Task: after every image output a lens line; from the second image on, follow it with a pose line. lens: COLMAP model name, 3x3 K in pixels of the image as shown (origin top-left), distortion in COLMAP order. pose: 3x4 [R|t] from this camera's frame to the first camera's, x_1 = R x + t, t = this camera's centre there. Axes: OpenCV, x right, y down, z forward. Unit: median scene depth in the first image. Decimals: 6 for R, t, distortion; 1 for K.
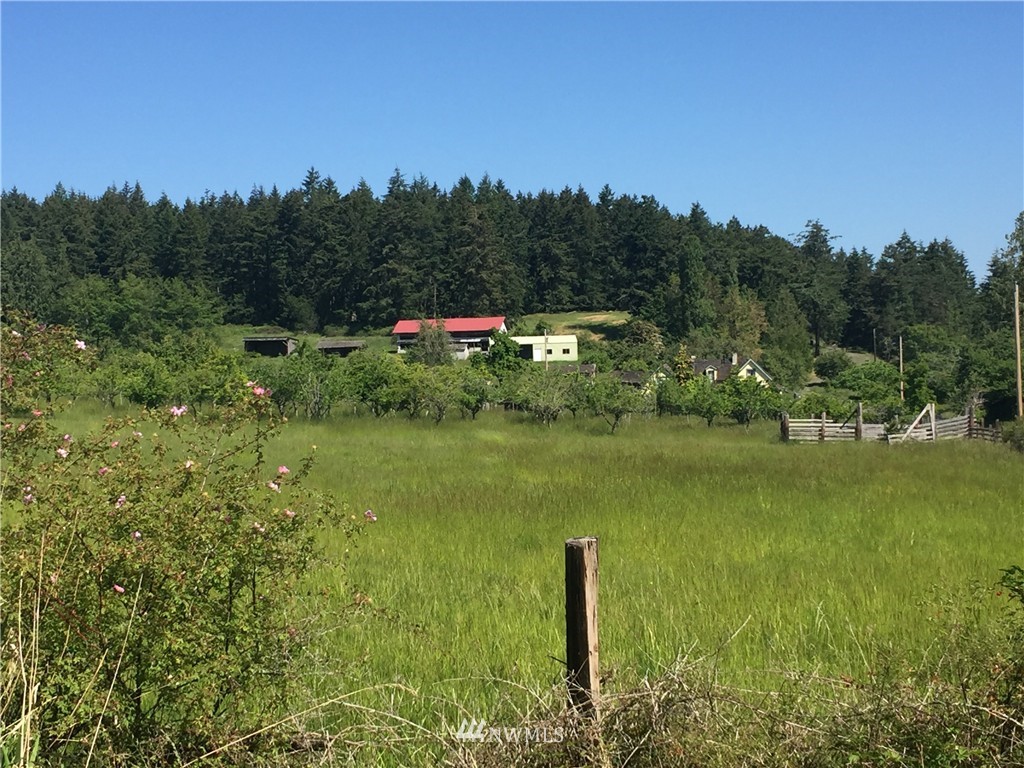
lens RADIAL K [[1681.6, 0, 512.9], [0, 1681.6, 384.5], [0, 0, 1]] dist [0.048174, 0.000000]
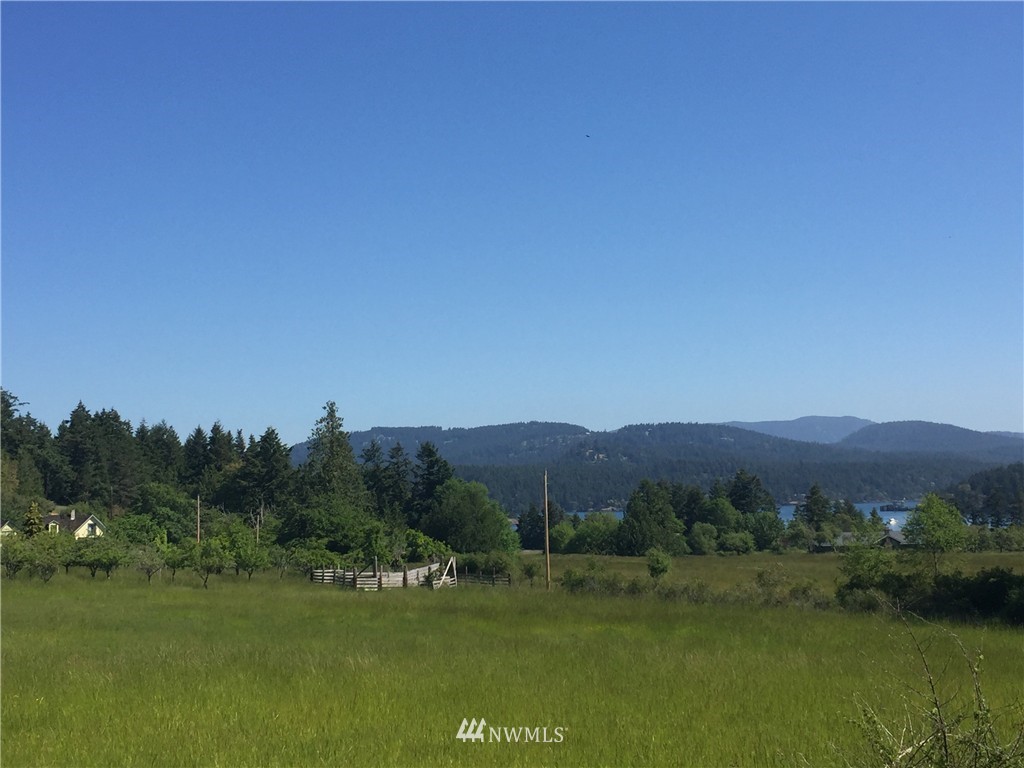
lens RADIAL K [[1402.5, 0, 510.3], [0, 1402.5, 386.7], [0, 0, 1]] dist [0.035390, 0.000000]
pose [[0.789052, 0.054556, 0.611899, -0.150156], [0.004842, 0.995466, -0.094998, -0.006345], [-0.614308, 0.077921, 0.785210, 0.037273]]
